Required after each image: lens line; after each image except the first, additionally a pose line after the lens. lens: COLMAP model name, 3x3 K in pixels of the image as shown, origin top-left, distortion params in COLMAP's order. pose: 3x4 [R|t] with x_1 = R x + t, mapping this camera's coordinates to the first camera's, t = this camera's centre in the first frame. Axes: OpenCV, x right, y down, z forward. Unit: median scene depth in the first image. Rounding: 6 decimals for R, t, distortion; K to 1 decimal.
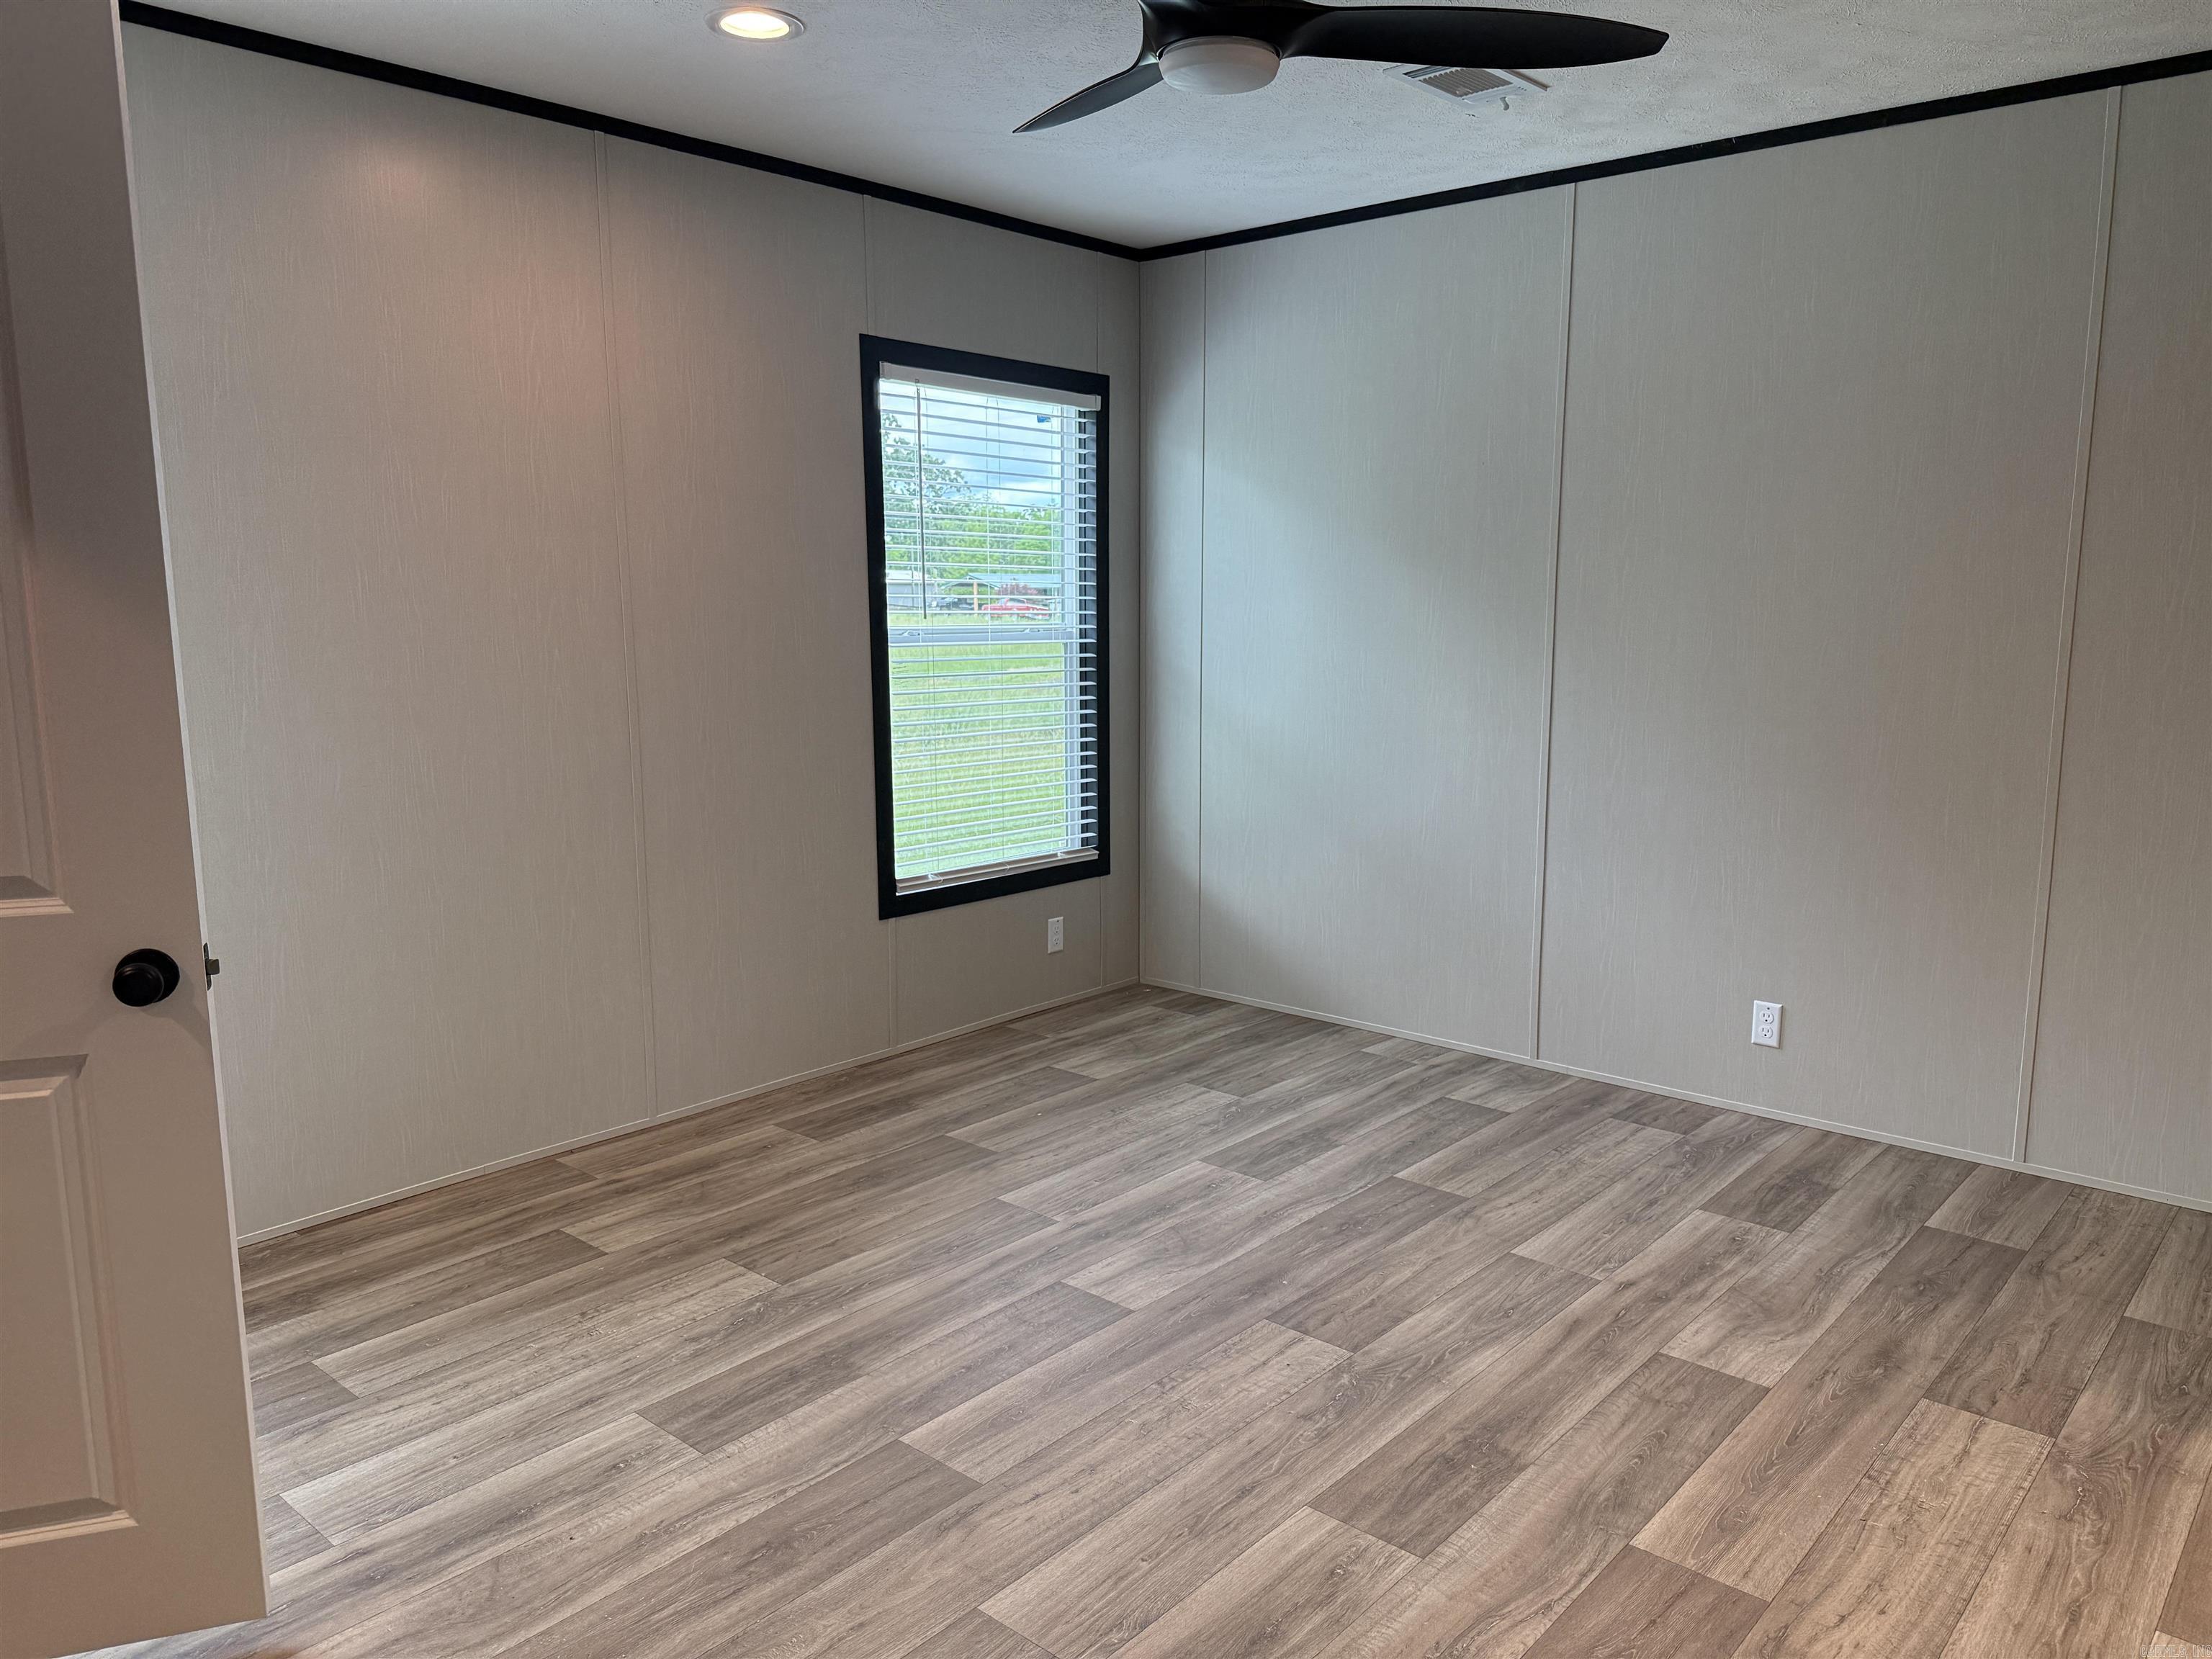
lens RADIAL K [[1535.6, 0, 1106.1], [0, 1535.6, 840.5], [0, 0, 1]] dist [0.062119, -0.062590]
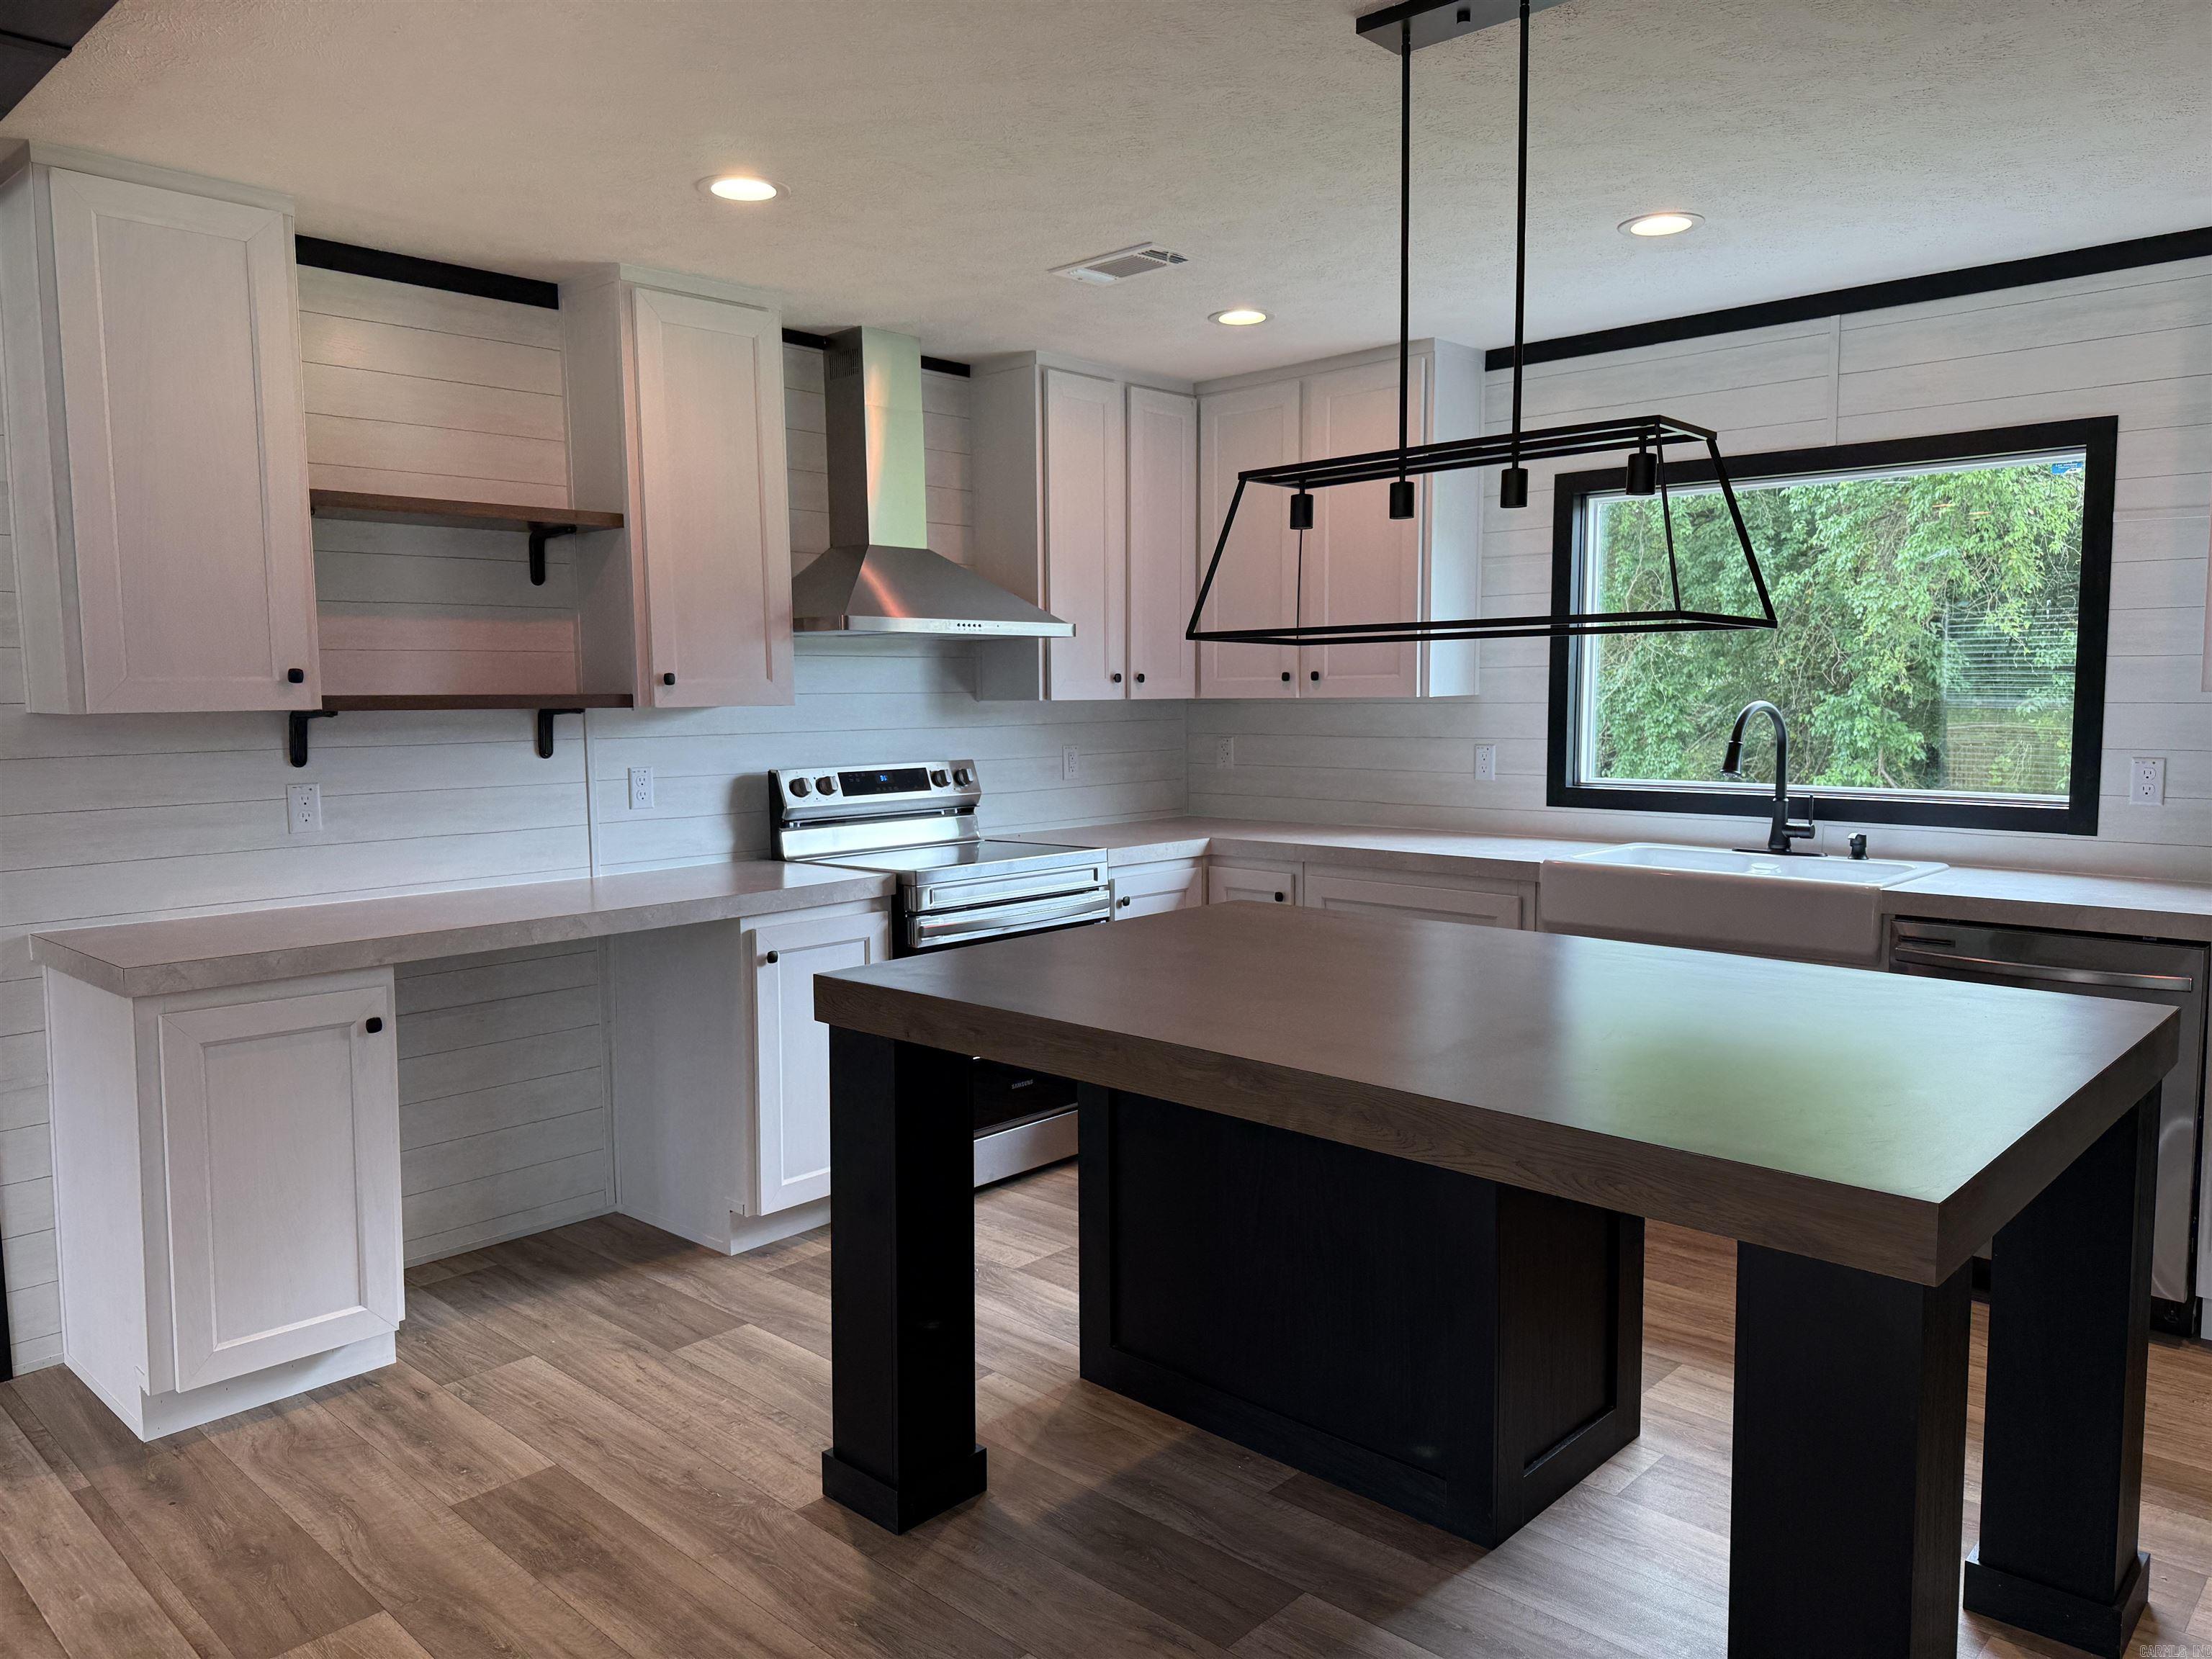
lens RADIAL K [[1535.6, 0, 1106.1], [0, 1535.6, 840.5], [0, 0, 1]] dist [0.062119, -0.062590]
pose [[-0.036016, 0.098795, -0.994456, 0.752902], [-0.132720, 0.985814, 0.102743, -0.143442], [0.990499, 0.135684, -0.022393, 0.810372]]
